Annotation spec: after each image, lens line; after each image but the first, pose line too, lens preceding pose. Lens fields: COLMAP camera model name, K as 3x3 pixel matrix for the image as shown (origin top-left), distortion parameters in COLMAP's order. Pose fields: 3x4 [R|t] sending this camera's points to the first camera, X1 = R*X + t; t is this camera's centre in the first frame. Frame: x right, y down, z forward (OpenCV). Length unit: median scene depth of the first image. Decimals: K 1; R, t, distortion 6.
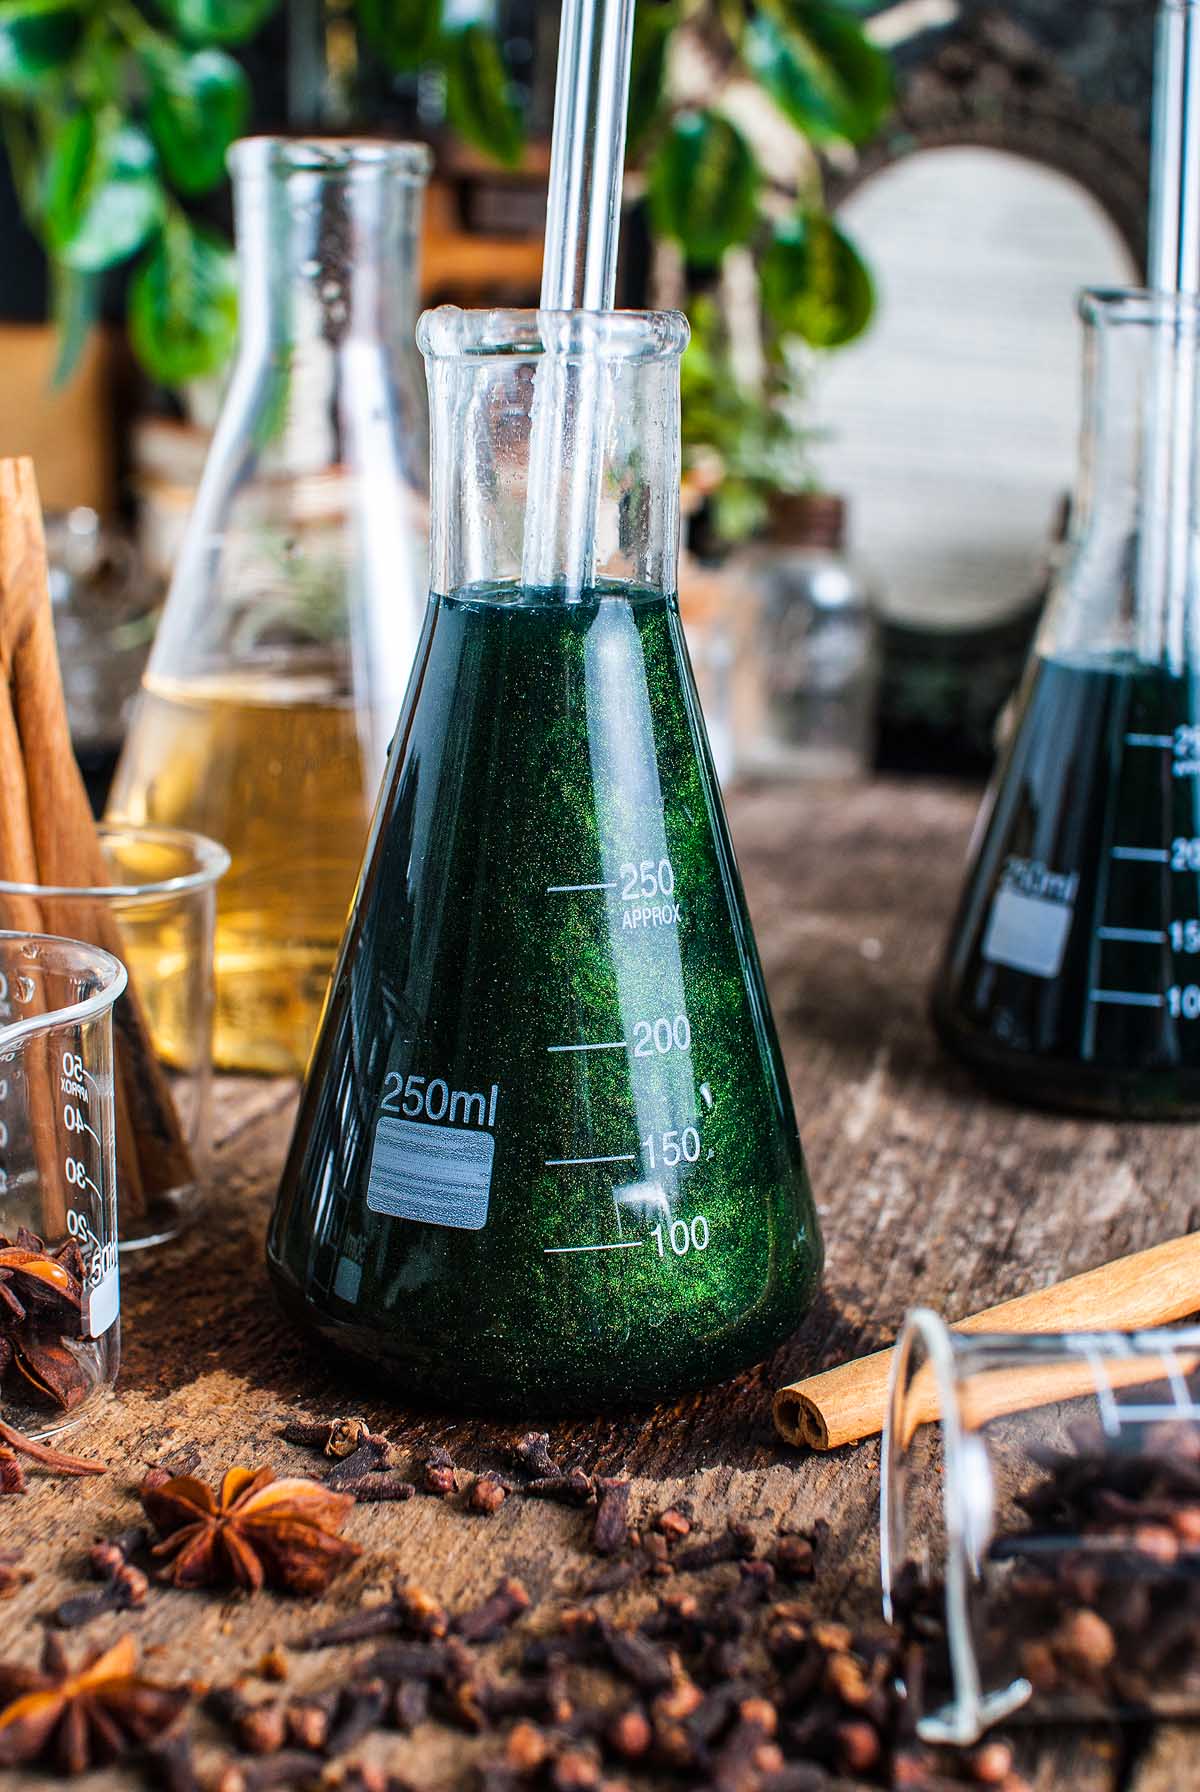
lens RADIAL K [[2328.0, 0, 597.7], [0, 2328.0, 920.3], [0, 0, 1]] dist [-0.184593, 0.073063]
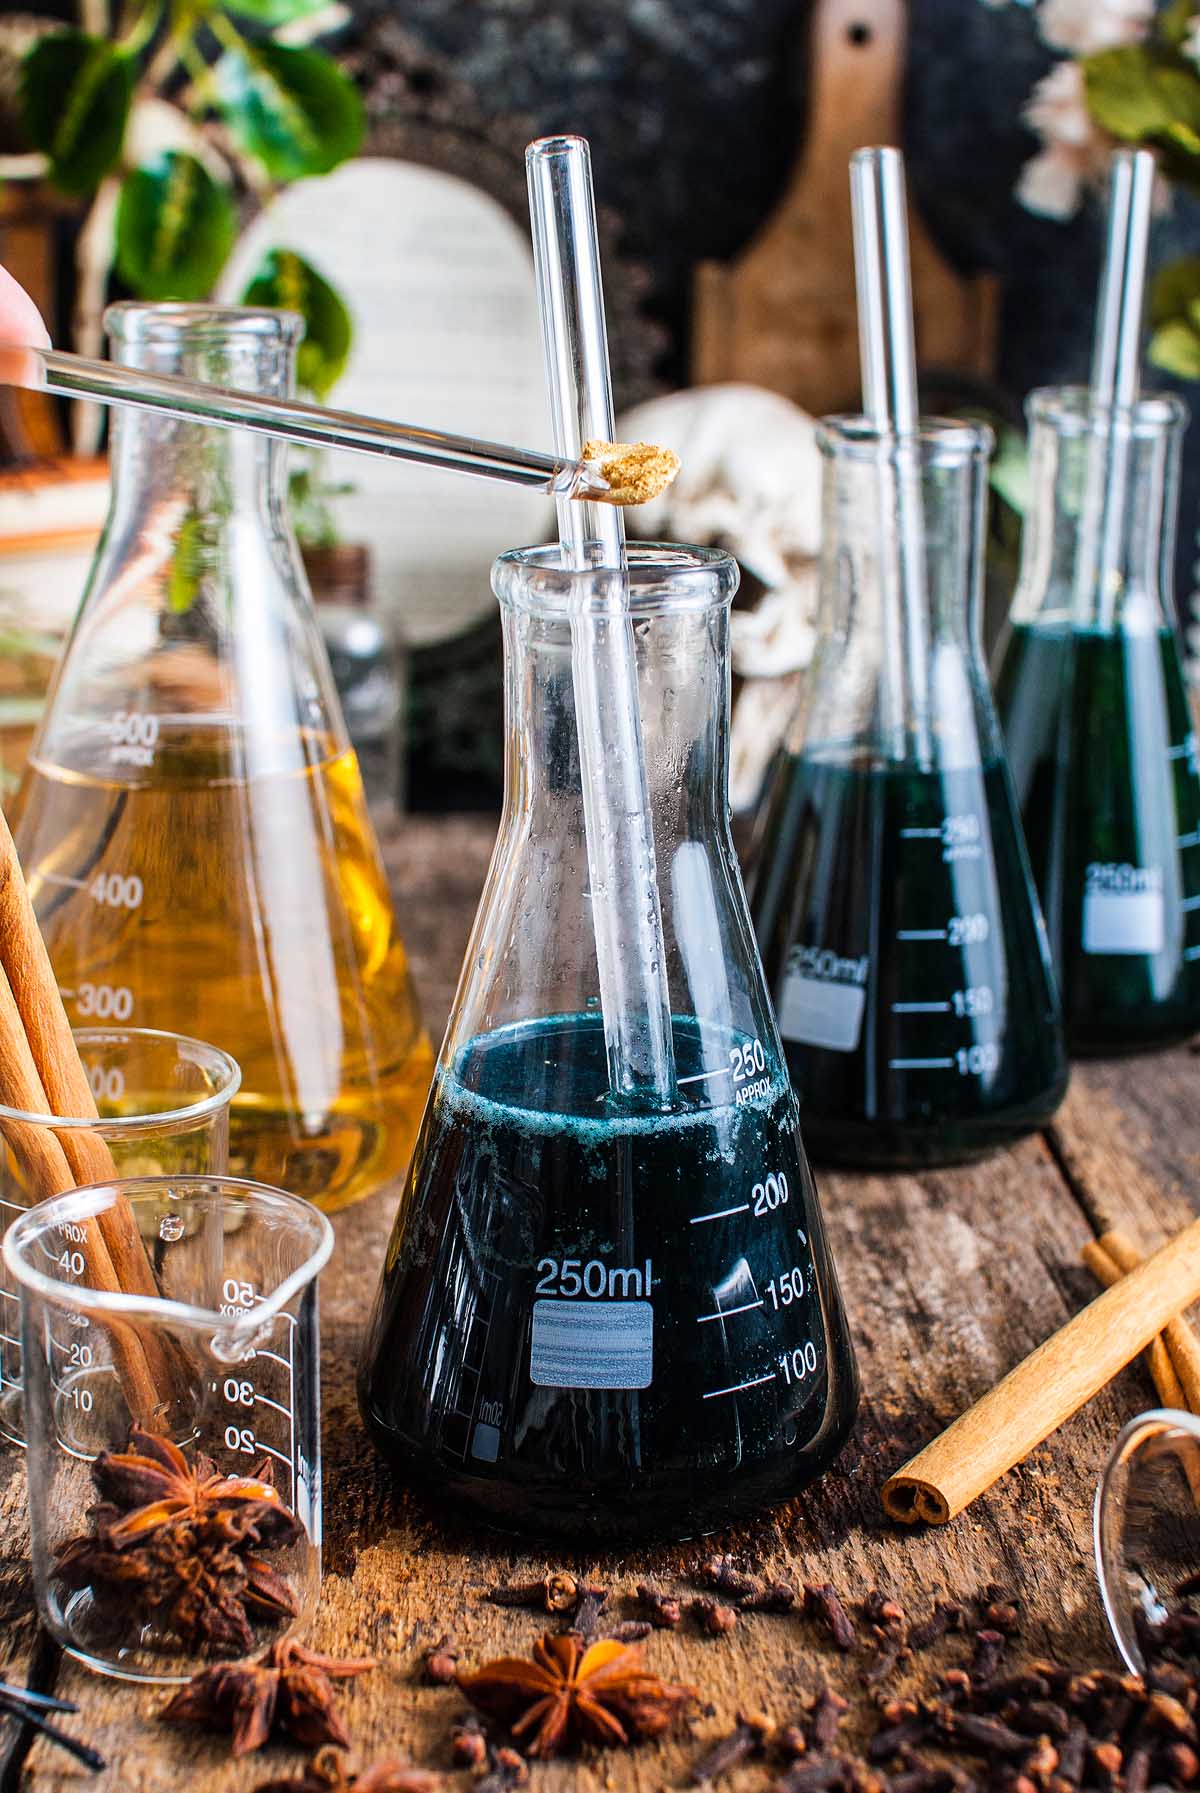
lens RADIAL K [[2448.8, 0, 600.0], [0, 2448.8, 896.5], [0, 0, 1]] dist [-0.191791, 0.127250]
pose [[0.941823, -0.099467, 0.321054, -0.420840], [0.096059, 0.995023, 0.026479, -0.135246], [-0.322090, 0.005902, 0.946691, -0.109737]]
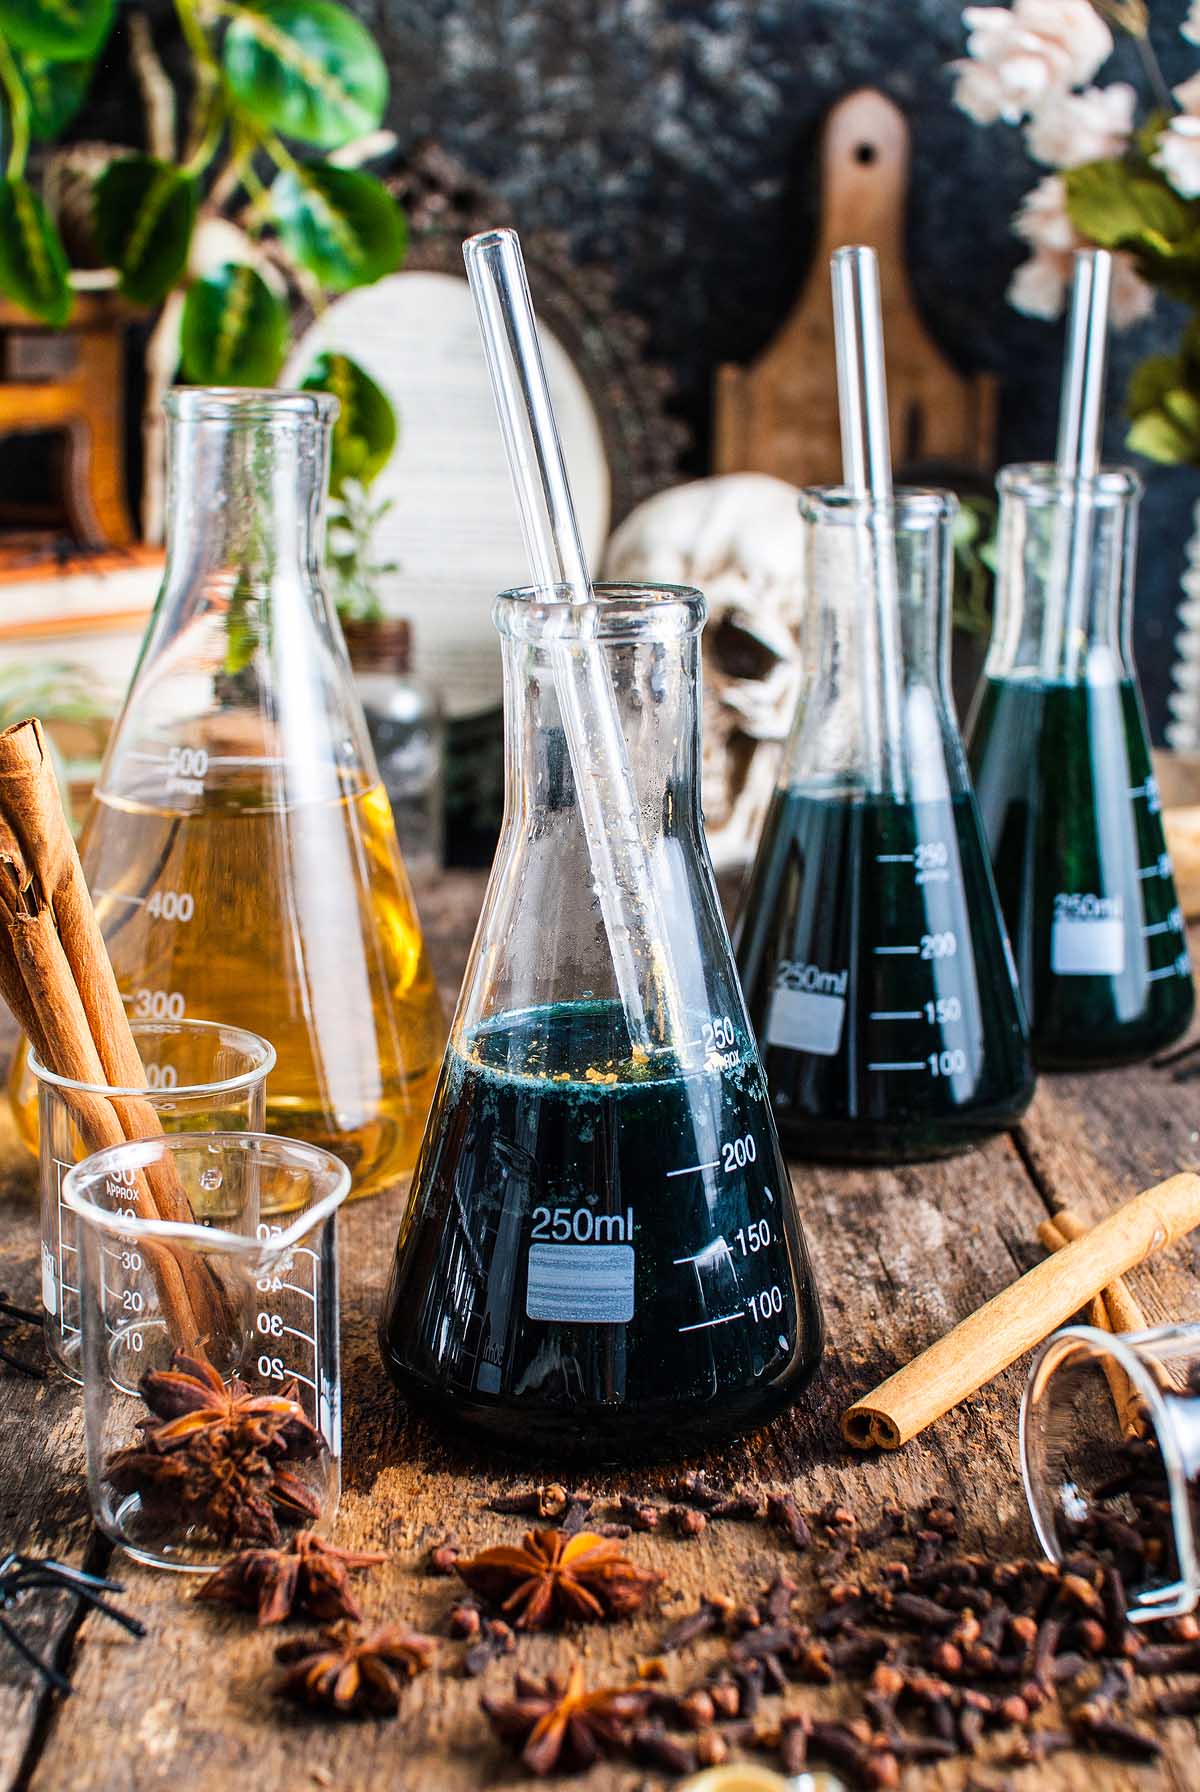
lens RADIAL K [[2328.0, 0, 597.7], [0, 2328.0, 920.3], [0, 0, 1]] dist [-0.184593, 0.073063]
pose [[0.948592, -0.093984, 0.302225, -0.425039], [0.099068, 0.995080, -0.001501, -0.084843], [-0.300597, 0.031364, 0.953235, -0.213524]]
